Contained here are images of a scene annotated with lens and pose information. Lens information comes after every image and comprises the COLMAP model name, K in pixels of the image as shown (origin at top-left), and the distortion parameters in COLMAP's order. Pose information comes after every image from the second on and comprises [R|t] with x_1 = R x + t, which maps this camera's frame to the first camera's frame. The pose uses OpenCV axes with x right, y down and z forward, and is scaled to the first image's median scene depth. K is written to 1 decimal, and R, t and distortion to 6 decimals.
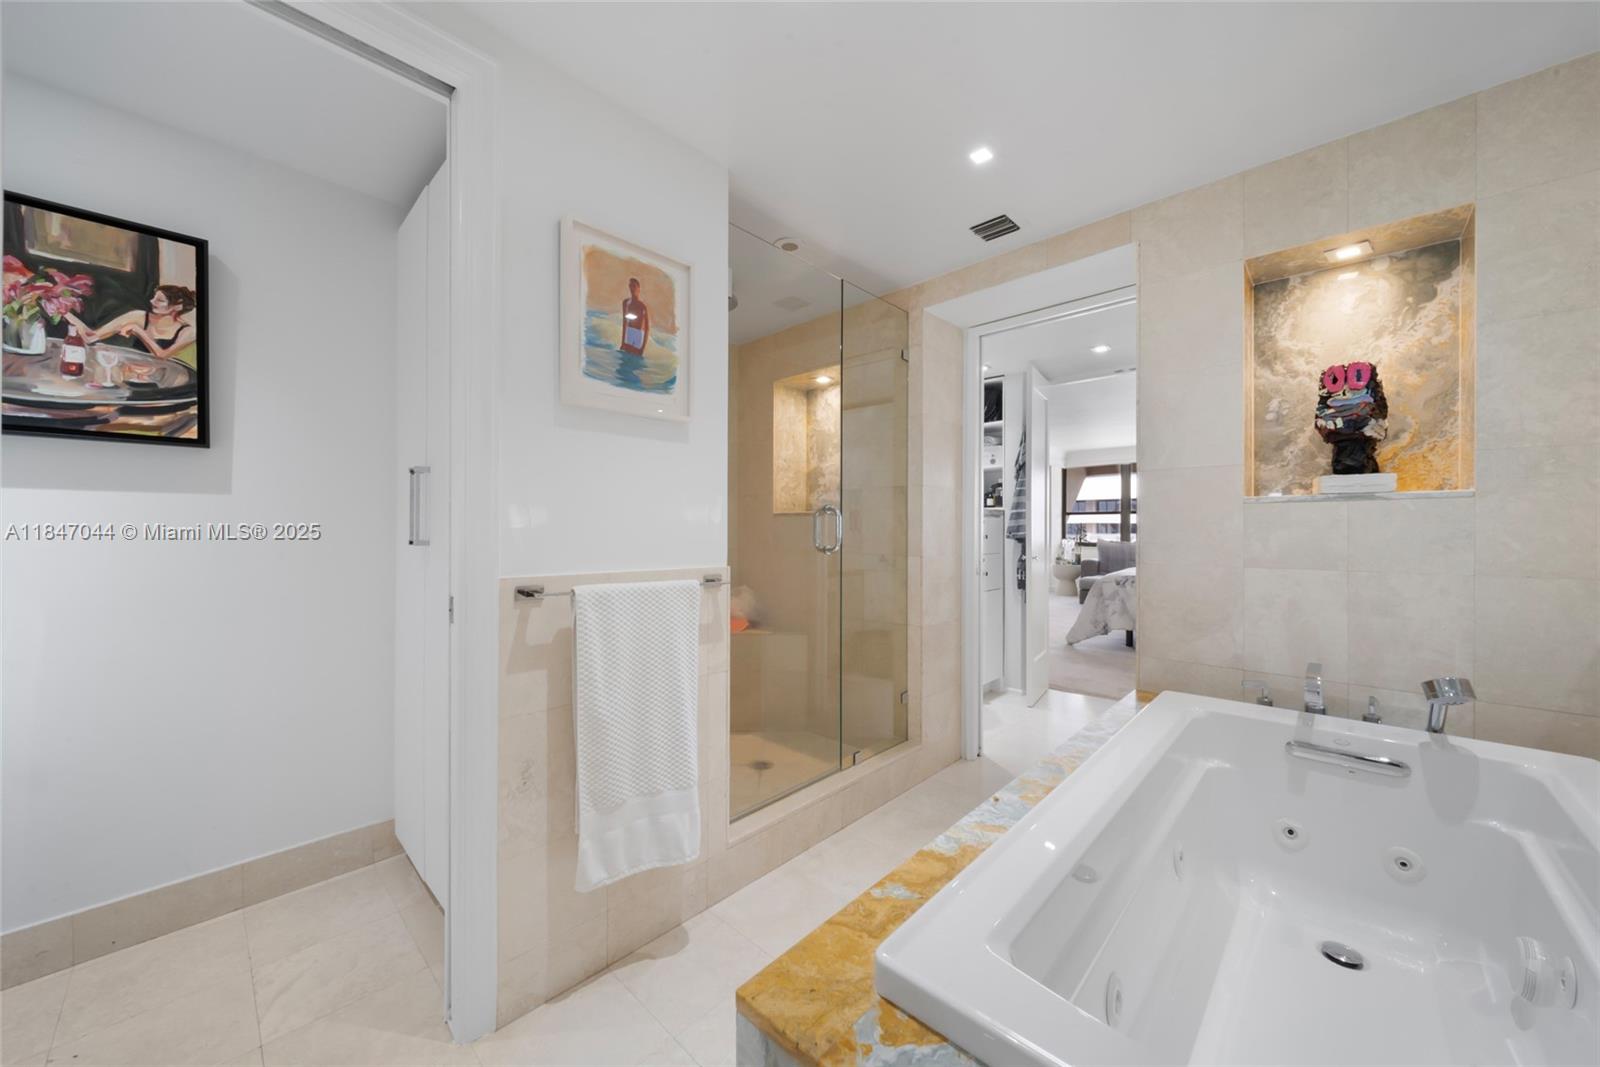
lens RADIAL K [[565.0, 0, 798.7], [0, 565.0, 528.6], [0, 0, 1]] dist [0.001114, -0.000003]
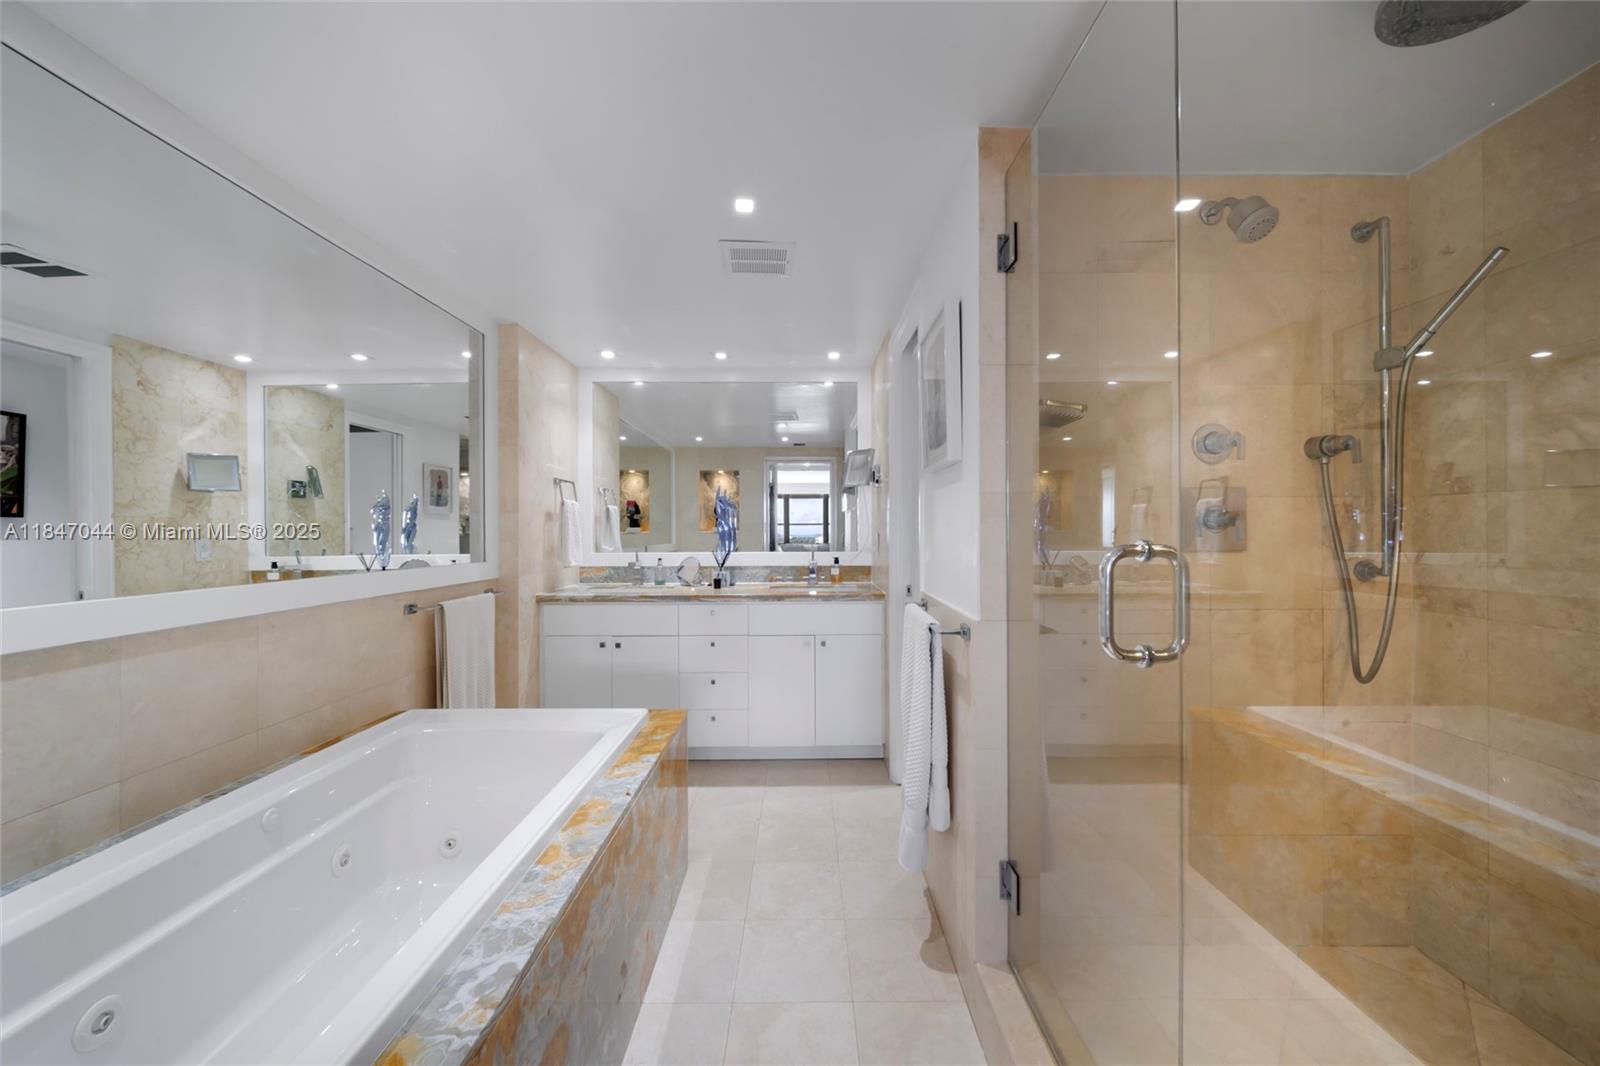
lens RADIAL K [[565.0, 0, 794.4], [0, 565.0, 529.0], [0, 0, 1]] dist [0.001114, -0.000003]
pose [[0.702961, -0.005905, 0.711204, -1.110762], [0.007266, 0.999973, 0.001121, -0.083562], [-0.711191, 0.004380, 0.702985, -2.727457]]
